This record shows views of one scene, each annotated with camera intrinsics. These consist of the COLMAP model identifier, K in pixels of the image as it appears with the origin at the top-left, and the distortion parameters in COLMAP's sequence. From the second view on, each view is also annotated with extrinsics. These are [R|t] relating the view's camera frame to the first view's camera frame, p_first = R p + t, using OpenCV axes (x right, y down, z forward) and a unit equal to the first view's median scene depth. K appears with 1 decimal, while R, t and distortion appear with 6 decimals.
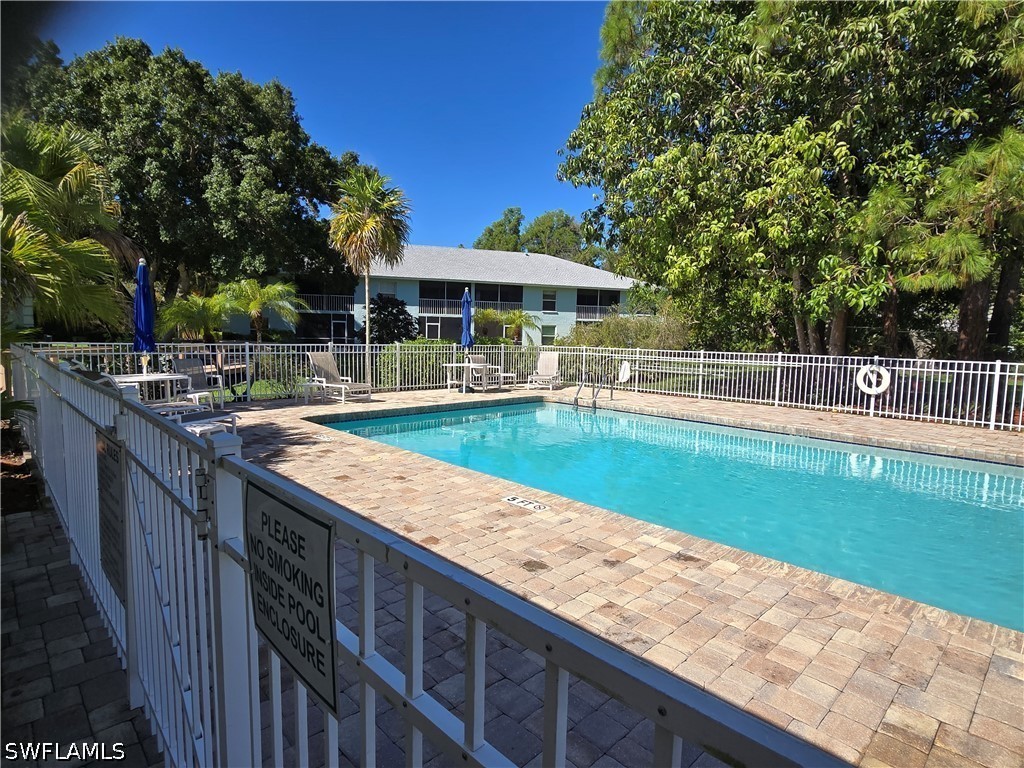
lens RADIAL K [[547.0, 0, 499.2], [0, 547.0, 393.4], [0, 0, 1]] dist [0.014590, -0.000235]
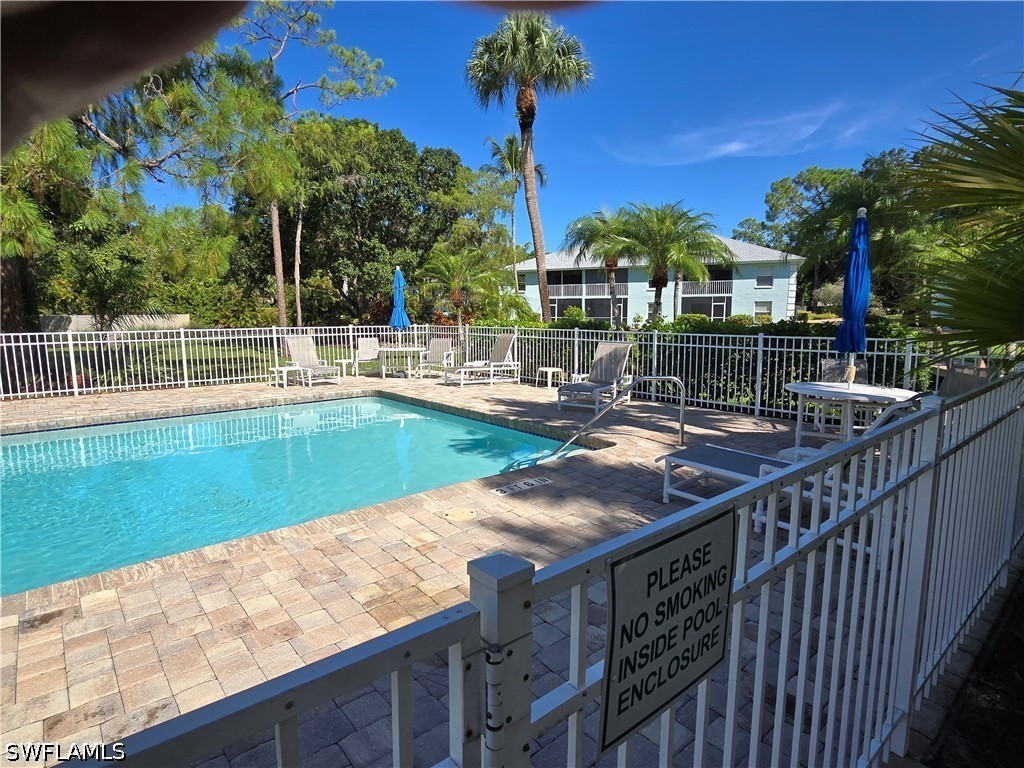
lens RADIAL K [[556.3, 0, 506.4], [0, 556.3, 384.8], [0, 0, 1]] dist [-0.001598, -0.002057]
pose [[0.059595, -0.151492, 0.986660, -0.085566], [0.112100, 0.983180, 0.144187, -0.013323], [-0.991908, 0.102012, 0.075575, 0.080676]]
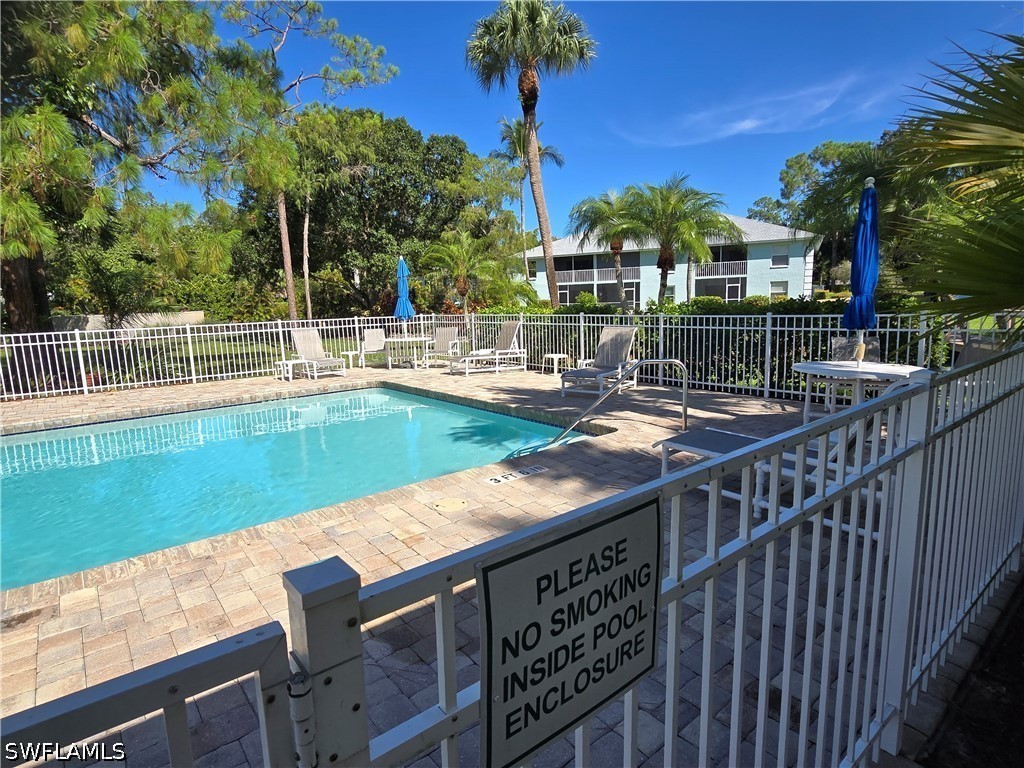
lens RADIAL K [[557.5, 0, 505.8], [0, 557.5, 386.0], [0, 0, 1]] dist [-0.004740, 0.000955]
pose [[0.082232, -0.175684, 0.981006, -0.076632], [0.140497, 0.976553, 0.163109, -0.009284], [-0.986660, 0.124415, 0.104987, 0.067285]]
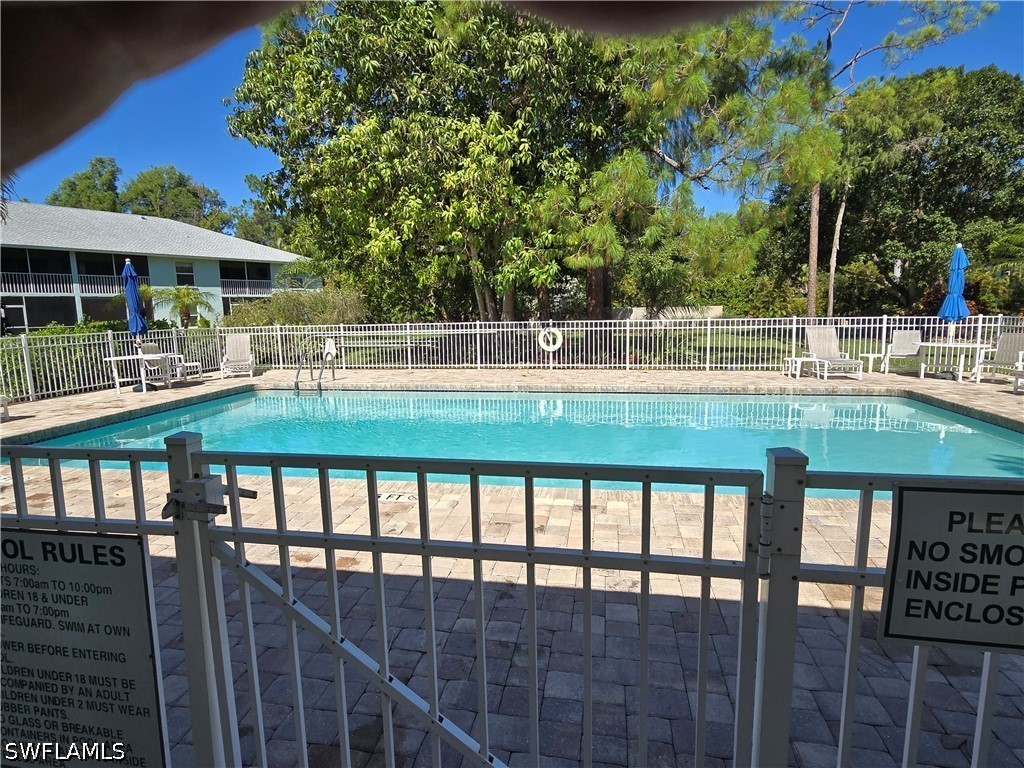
lens RADIAL K [[556.3, 0, 506.4], [0, 556.3, 384.8], [0, 0, 1]] dist [-0.001598, -0.002057]
pose [[0.809235, -0.115669, 0.575985, -0.113894], [0.098745, 0.993258, 0.060734, -0.008957], [-0.579127, 0.007728, 0.815201, 0.046755]]
